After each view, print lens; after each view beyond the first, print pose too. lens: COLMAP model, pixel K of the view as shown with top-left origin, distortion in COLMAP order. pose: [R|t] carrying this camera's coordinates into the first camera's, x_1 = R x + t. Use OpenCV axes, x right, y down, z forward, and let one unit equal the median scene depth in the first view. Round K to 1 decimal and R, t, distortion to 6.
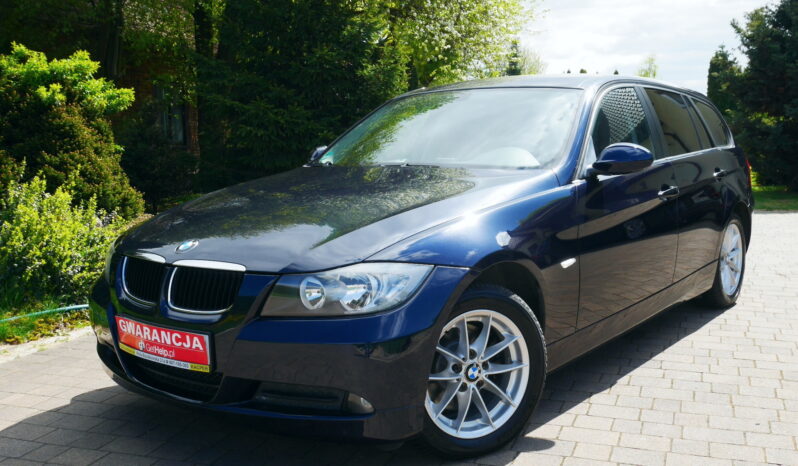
lens RADIAL K [[788.1, 0, 400.0], [0, 788.1, 229.3], [0, 0, 1]] dist [-0.019048, 0.000000]
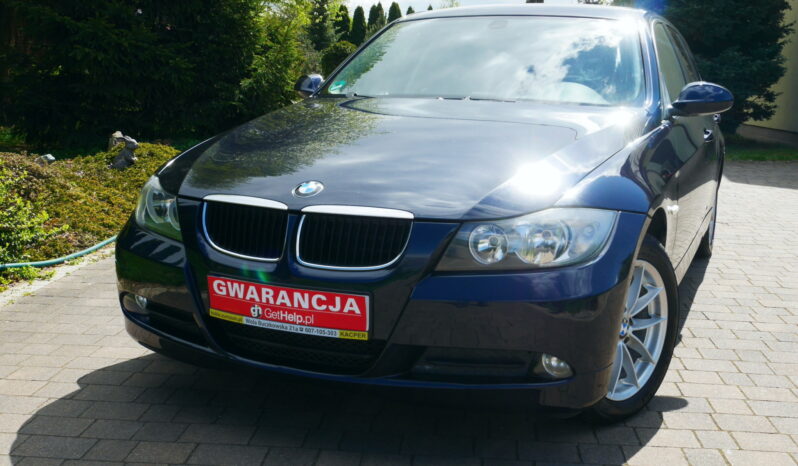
lens RADIAL K [[862.6, 0, 398.5], [0, 862.6, 237.0], [0, 0, 1]] dist [0.006861, 0.000000]
pose [[0.966975, -0.009438, 0.254698, -0.423732], [-0.008196, 0.997646, 0.068084, 0.009904], [-0.254741, -0.067923, 0.964621, 0.110990]]
